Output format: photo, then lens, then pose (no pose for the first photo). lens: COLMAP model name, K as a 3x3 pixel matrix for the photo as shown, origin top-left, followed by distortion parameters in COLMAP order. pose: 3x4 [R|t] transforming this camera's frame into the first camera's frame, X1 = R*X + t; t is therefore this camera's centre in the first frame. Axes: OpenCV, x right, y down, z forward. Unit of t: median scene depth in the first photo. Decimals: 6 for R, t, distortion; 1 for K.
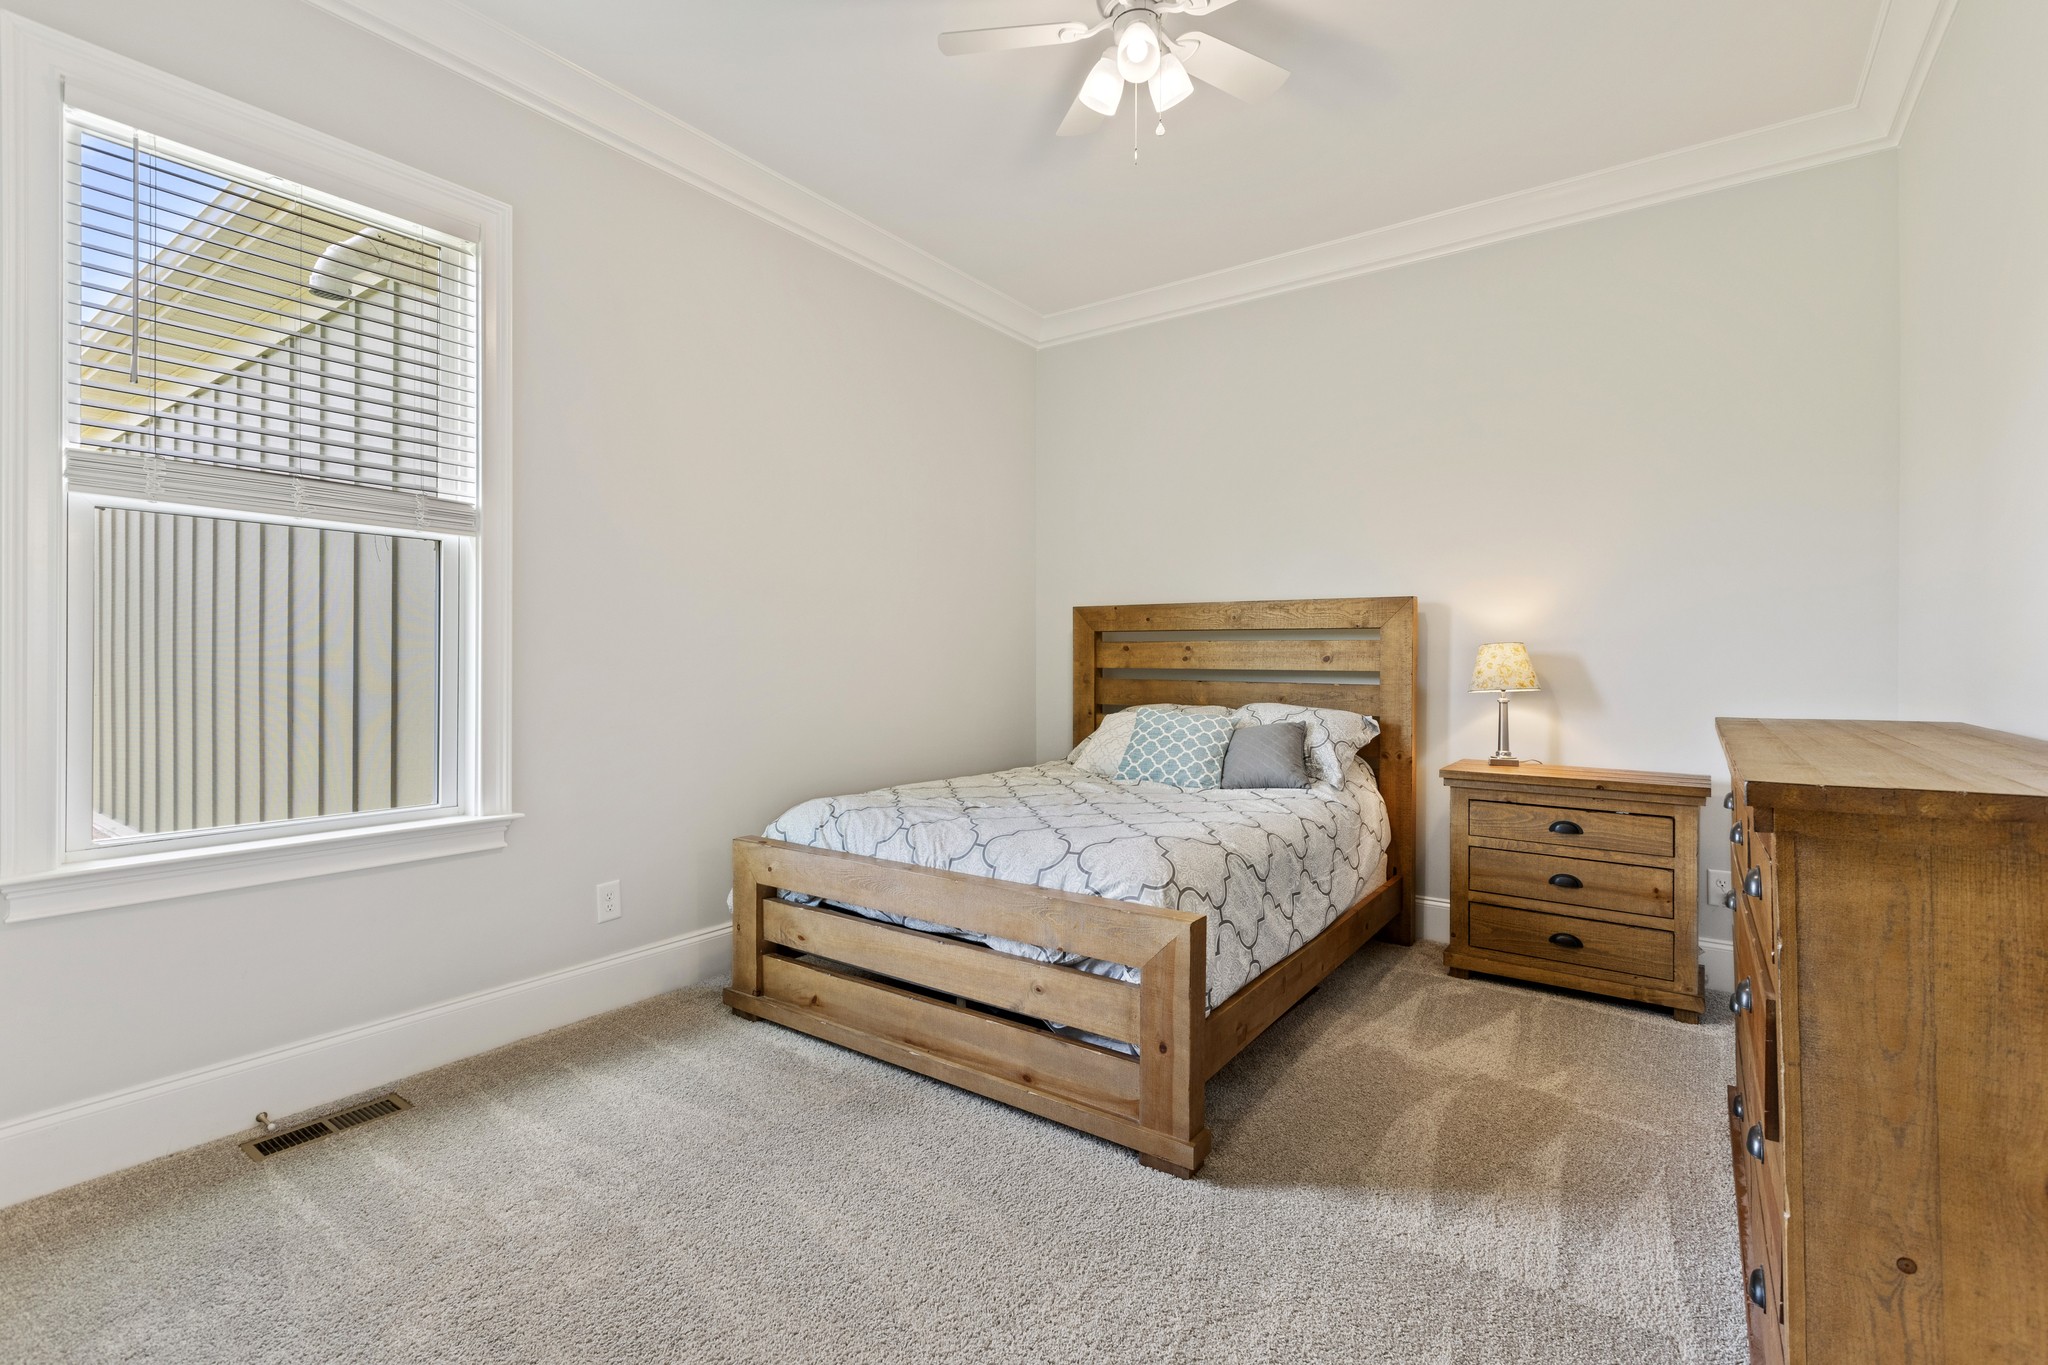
lens RADIAL K [[918.6, 0, 1011.9], [0, 918.6, 666.1], [0, 0, 1]] dist [-0.003064, -0.000382]
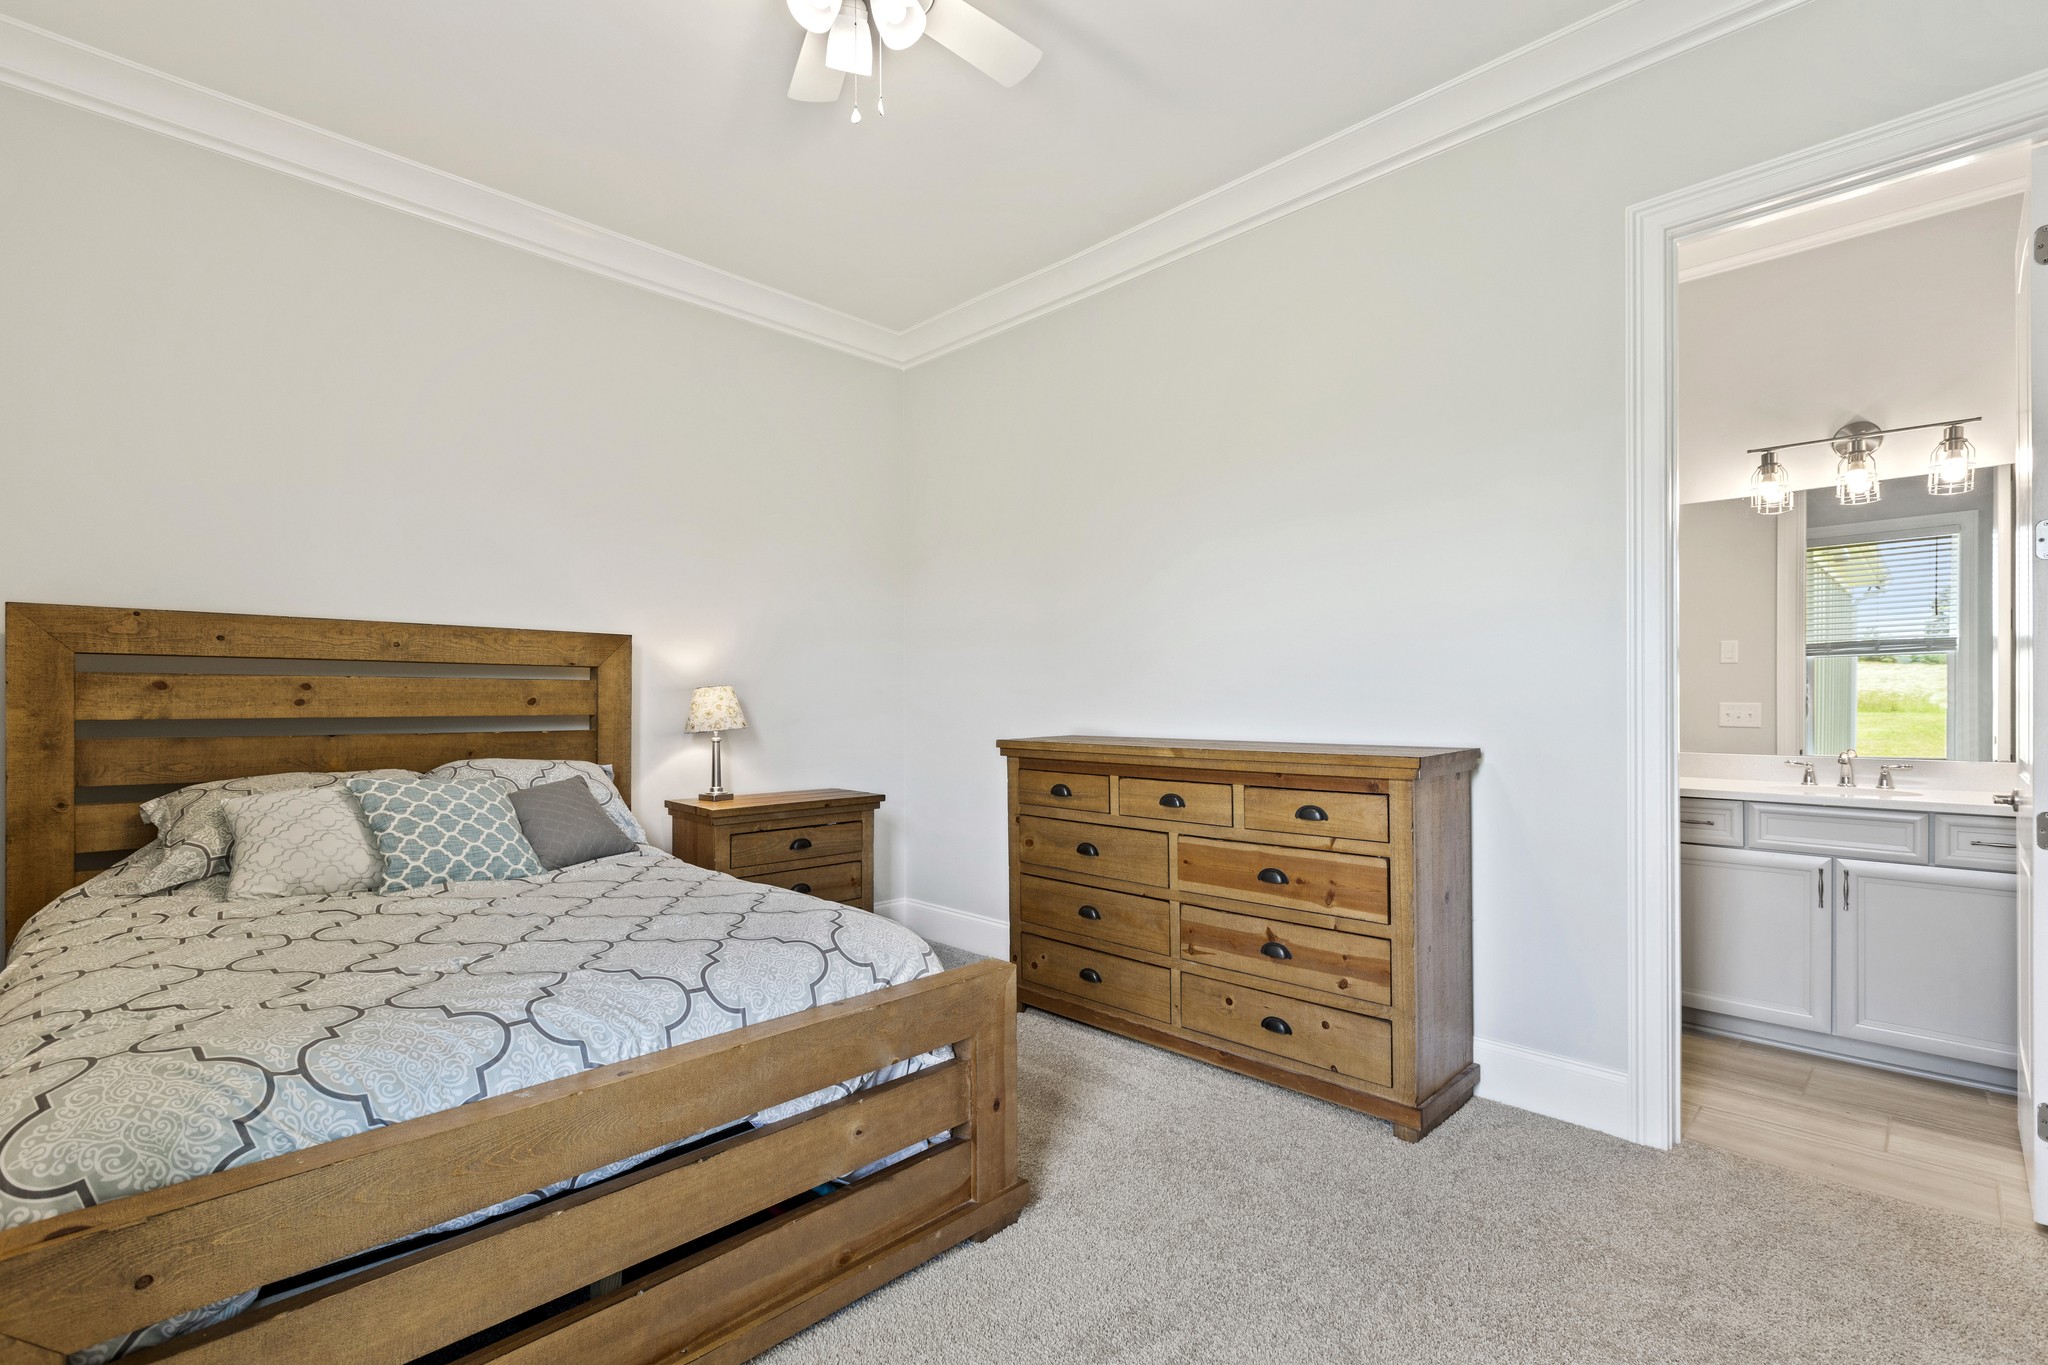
lens RADIAL K [[918.6, 0, 1031.5], [0, 918.6, 695.9], [0, 0, 1]] dist [-0.003064, -0.000382]
pose [[0.152727, -0.000767, 0.988268, -0.454677], [0.009026, 0.999959, -0.000619, -0.008992], [-0.988227, 0.009014, 0.152728, 0.467716]]
